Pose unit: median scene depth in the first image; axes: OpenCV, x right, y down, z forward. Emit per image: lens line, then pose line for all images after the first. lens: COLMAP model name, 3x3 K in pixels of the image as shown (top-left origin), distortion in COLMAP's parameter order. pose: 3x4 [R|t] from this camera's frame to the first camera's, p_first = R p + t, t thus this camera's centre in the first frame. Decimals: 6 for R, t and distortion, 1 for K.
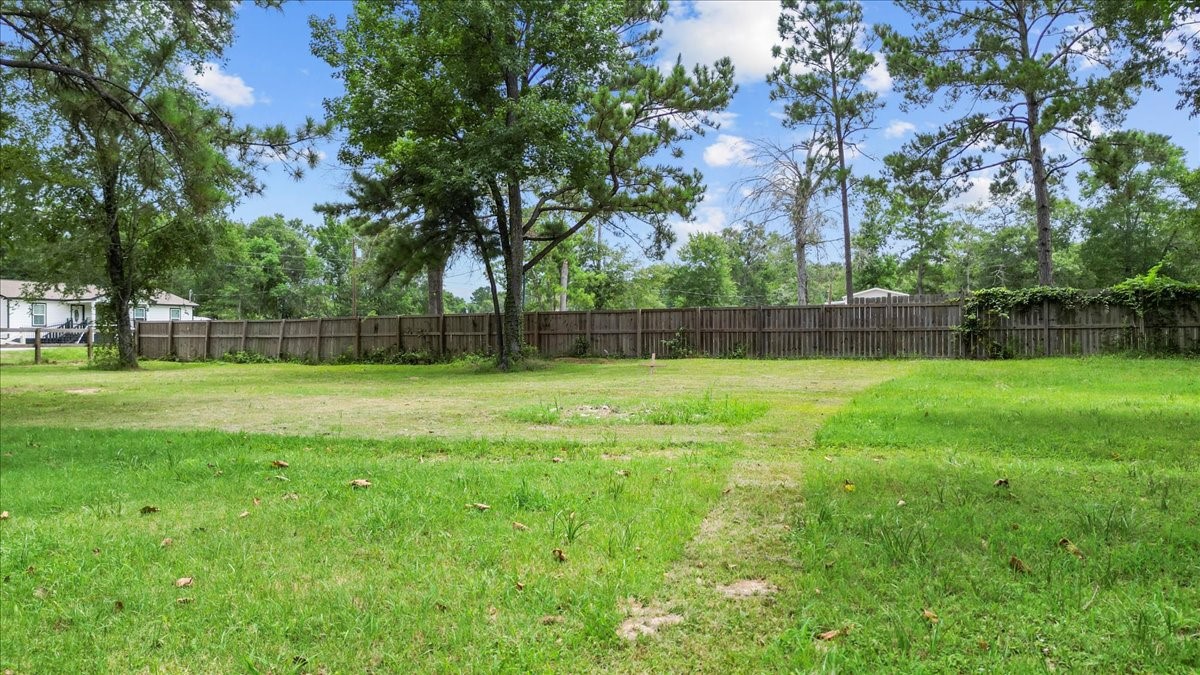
lens RADIAL K [[879.1, 0, 604.4], [0, 879.1, 335.6], [0, 0, 1]] dist [0.065297, -0.073921]
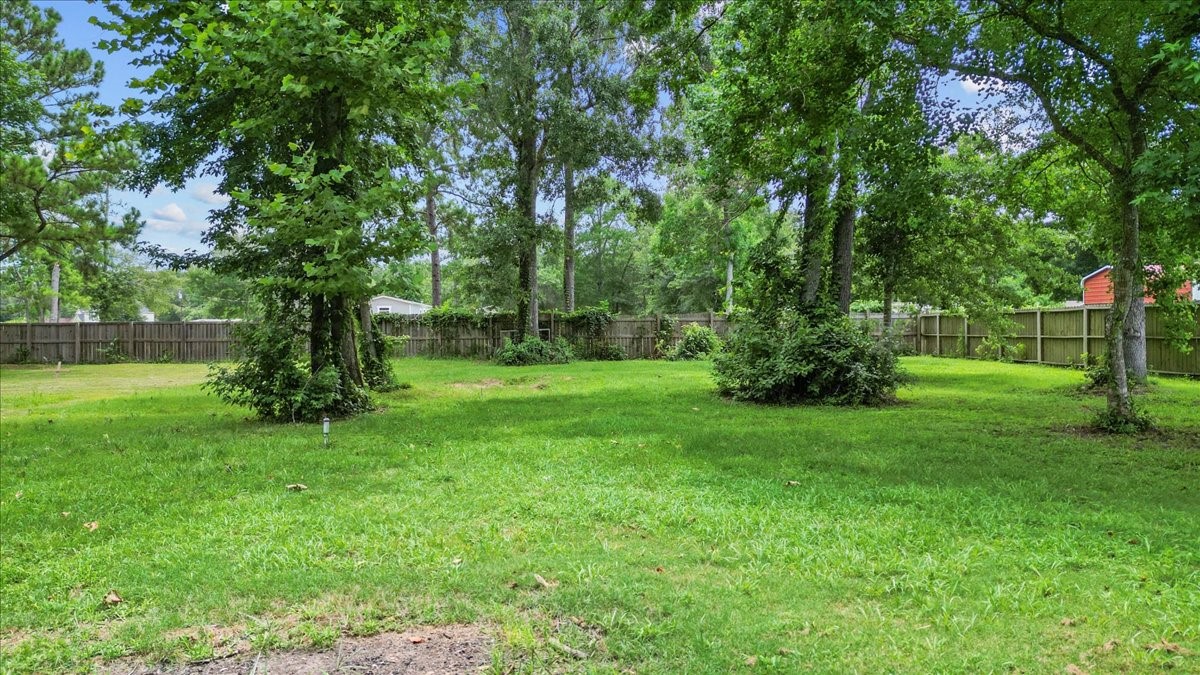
lens RADIAL K [[879.1, 0, 604.4], [0, 879.1, 335.6], [0, 0, 1]] dist [0.065297, -0.073921]
pose [[0.898877, -0.001174, 0.438199, 0.153190], [-0.000862, 0.999990, 0.004448, -0.018466], [-0.438200, -0.004376, 0.898867, -0.404508]]
